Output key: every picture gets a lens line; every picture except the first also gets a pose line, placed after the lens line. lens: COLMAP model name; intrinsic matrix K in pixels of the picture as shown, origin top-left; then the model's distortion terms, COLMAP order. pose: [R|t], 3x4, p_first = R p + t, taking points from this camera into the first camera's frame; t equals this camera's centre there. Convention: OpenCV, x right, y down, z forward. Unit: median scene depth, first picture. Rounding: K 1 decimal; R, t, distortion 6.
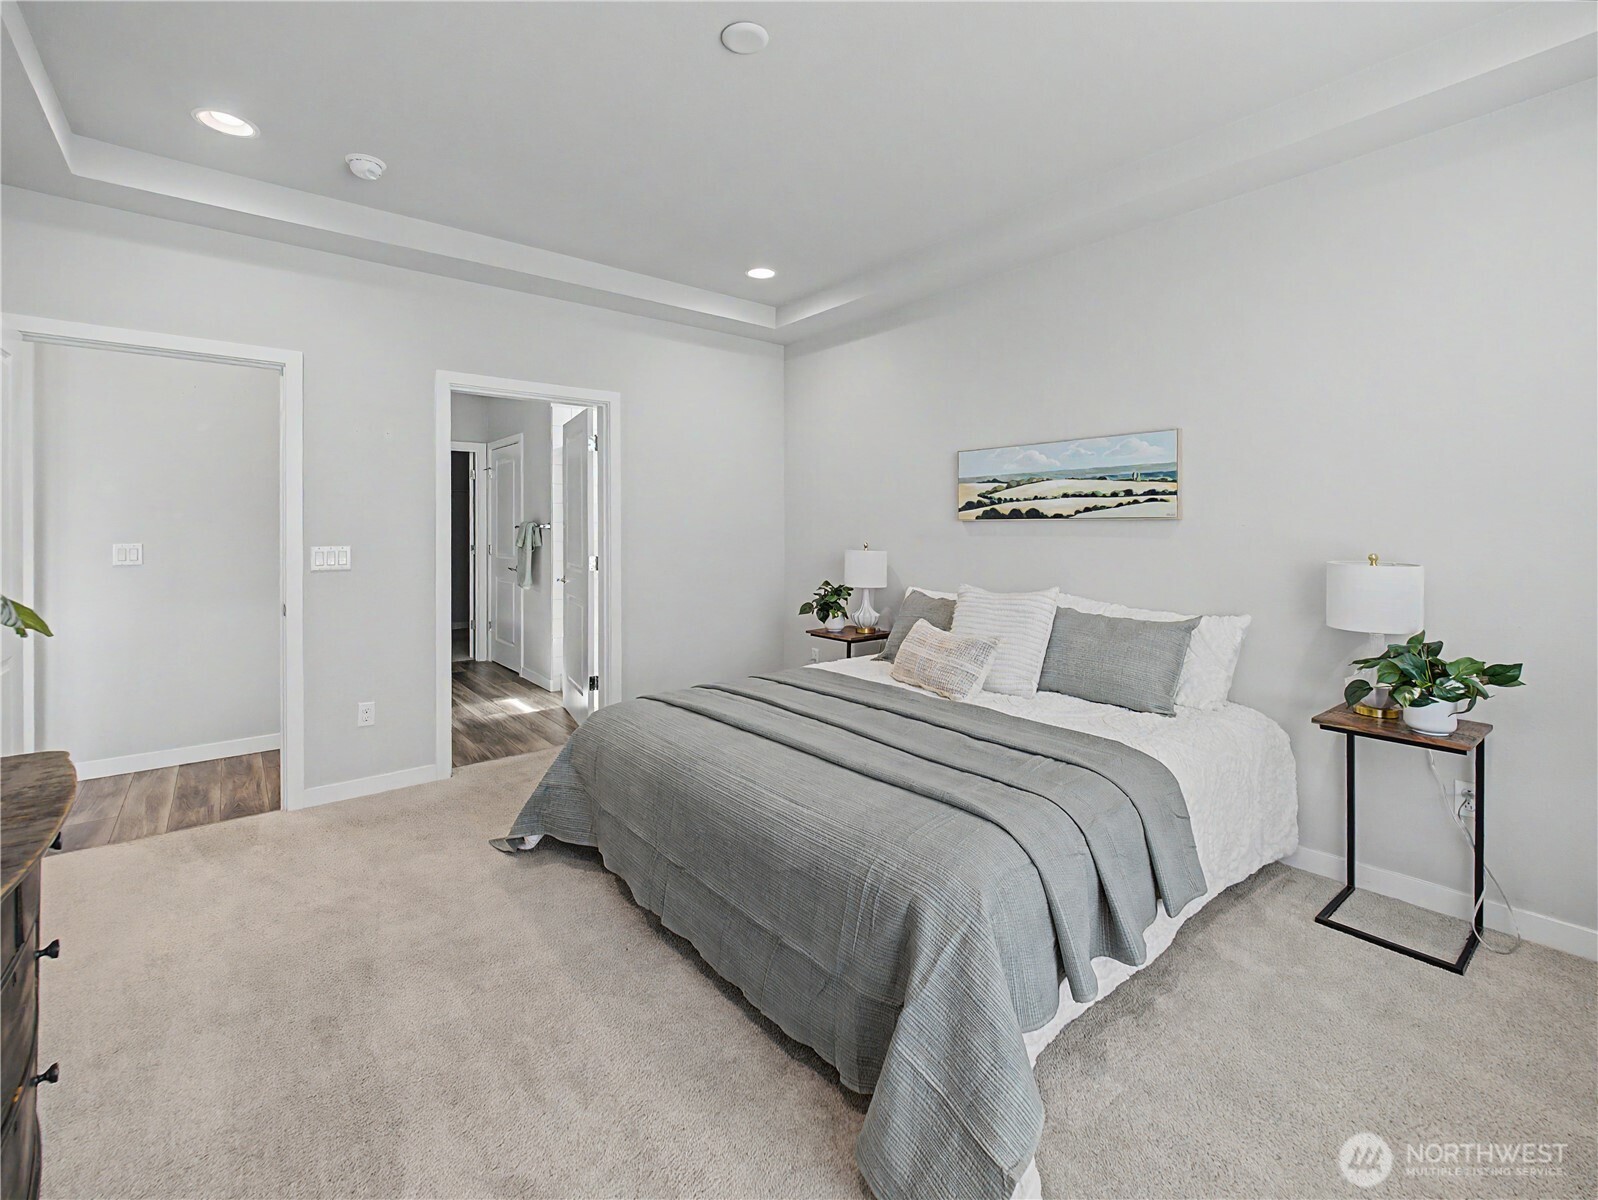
lens RADIAL K [[700.2, 0, 798.2], [0, 700.2, 597.6], [0, 0, 1]] dist [0.003389, 0.000230]
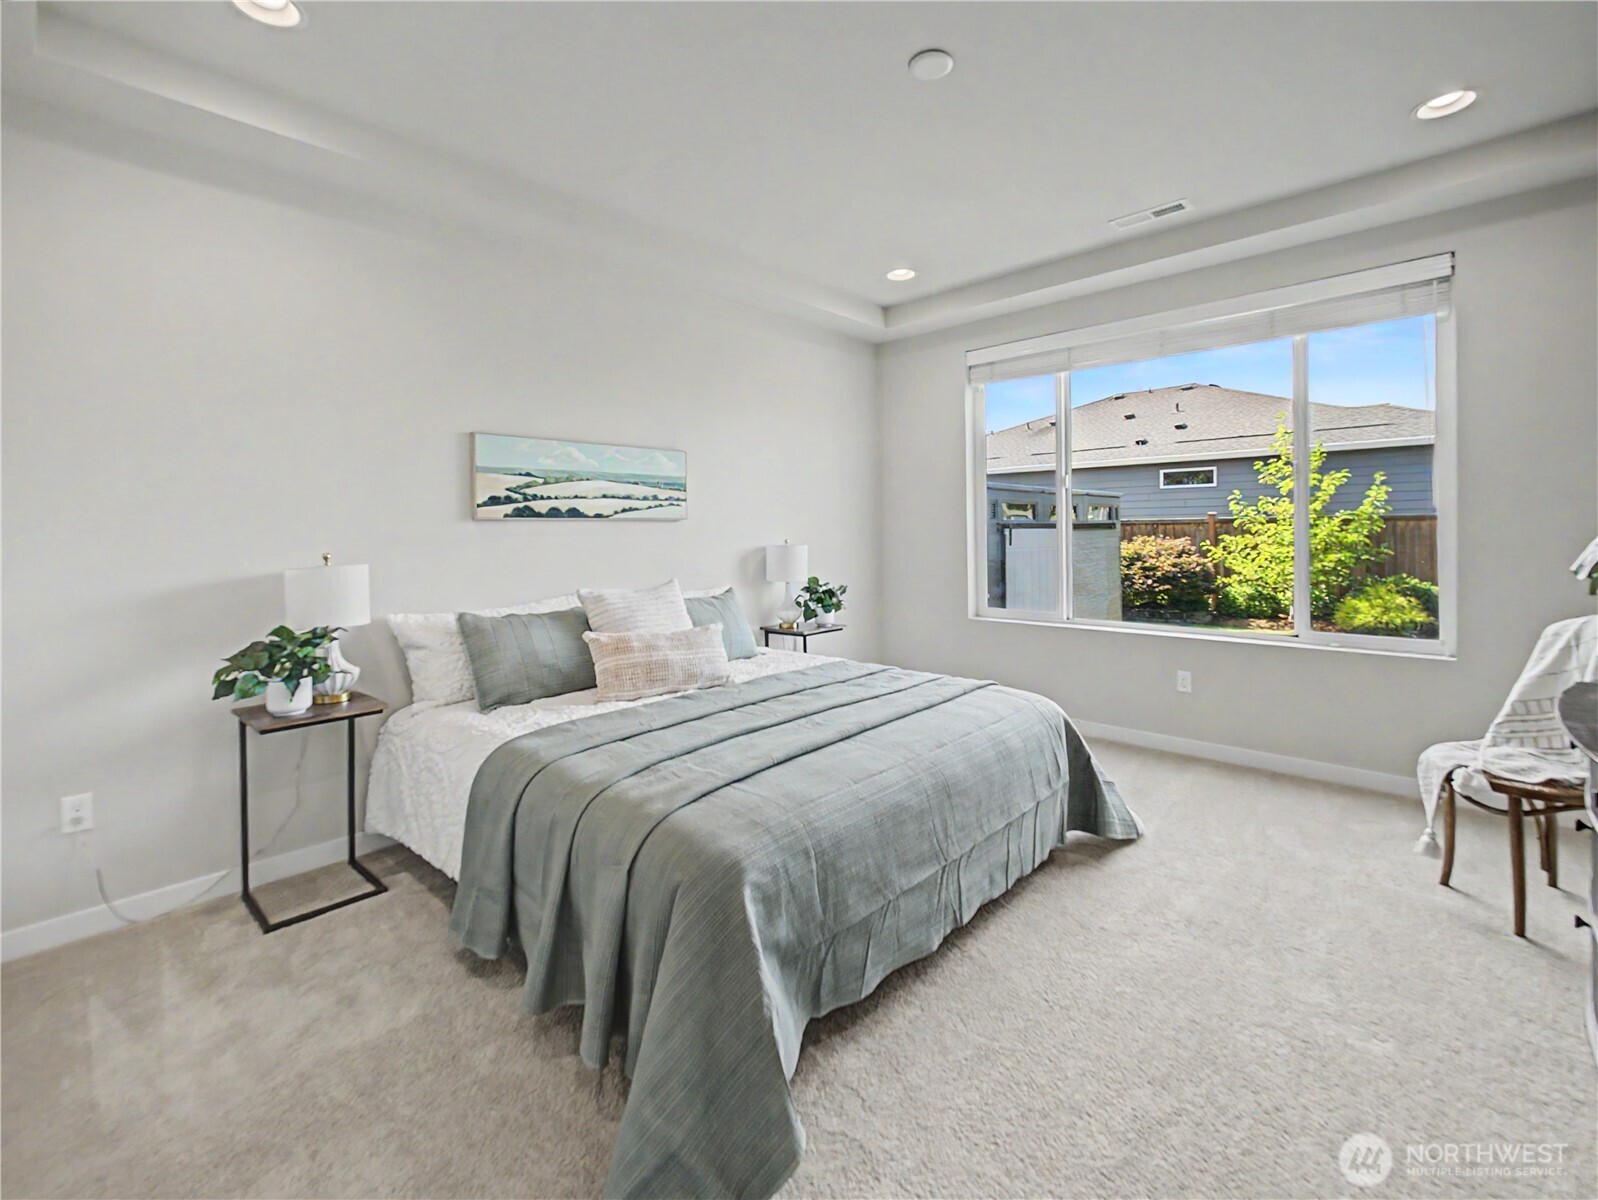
lens RADIAL K [[700.2, 0, 798.5], [0, 700.2, 602.8], [0, 0, 1]] dist [0.003389, 0.000230]
pose [[-0.157673, -0.107192, 0.981656, -0.686493], [0.105898, 0.986523, 0.124732, -0.084514], [-0.981797, 0.123622, -0.144197, 0.847606]]
